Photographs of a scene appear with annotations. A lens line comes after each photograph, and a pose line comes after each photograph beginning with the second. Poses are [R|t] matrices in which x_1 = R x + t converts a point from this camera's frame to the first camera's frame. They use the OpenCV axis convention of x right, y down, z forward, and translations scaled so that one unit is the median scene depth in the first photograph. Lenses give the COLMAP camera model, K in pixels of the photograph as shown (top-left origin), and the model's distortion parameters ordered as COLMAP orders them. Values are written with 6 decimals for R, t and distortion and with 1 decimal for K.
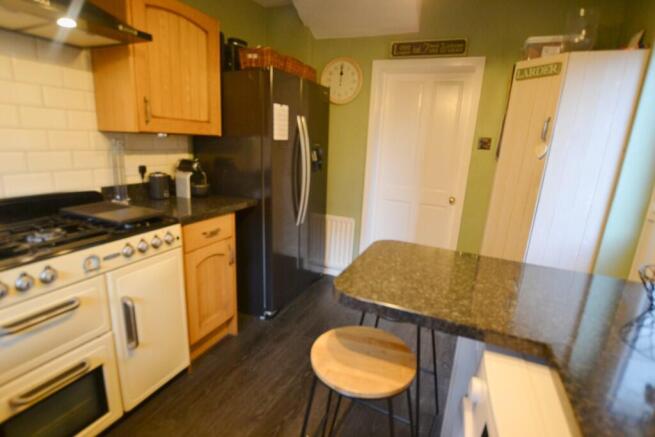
lens RADIAL K [[329.1, 0, 328.6], [0, 329.1, 221.4], [0, 0, 1]] dist [-0.024773, 0.001834]
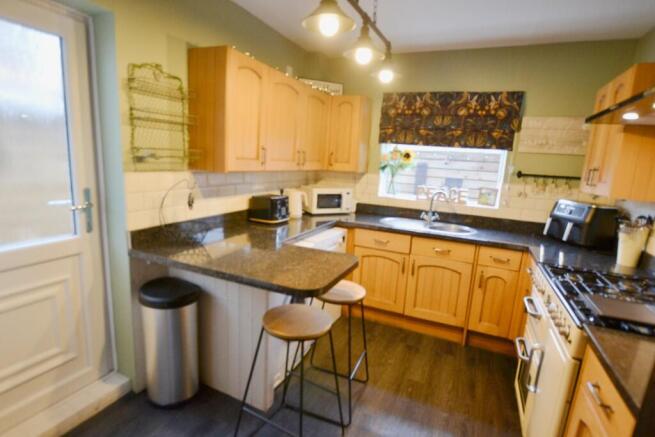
lens RADIAL K [[329.1, 0, 328.6], [0, 329.1, 221.4], [0, 0, 1]] dist [-0.024773, 0.001834]
pose [[-0.993944, -0.109187, -0.012398, 0.131921], [-0.104410, 0.903186, 0.416357, -0.432088], [-0.034263, 0.415130, -0.909117, 1.506729]]
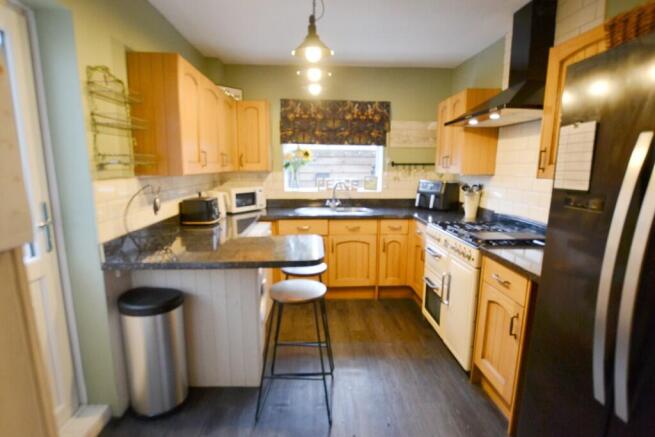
lens RADIAL K [[329.1, 0, 328.6], [0, 329.1, 221.4], [0, 0, 1]] dist [-0.024773, 0.001834]
pose [[-0.893923, 0.019917, -0.447779, 0.563994], [-0.156974, 0.921833, 0.354377, -0.418598], [0.419835, 0.387076, -0.820921, 1.653528]]
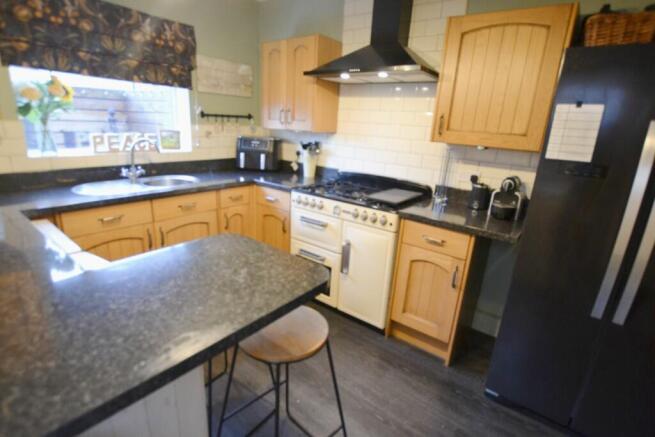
lens RADIAL K [[329.1, 0, 328.6], [0, 329.1, 221.4], [0, 0, 1]] dist [-0.024773, 0.001834]
pose [[-0.244114, 0.216957, -0.945166, 0.745731], [-0.301618, 0.909324, 0.286630, -0.235351], [0.921648, 0.355049, -0.156540, 0.924716]]
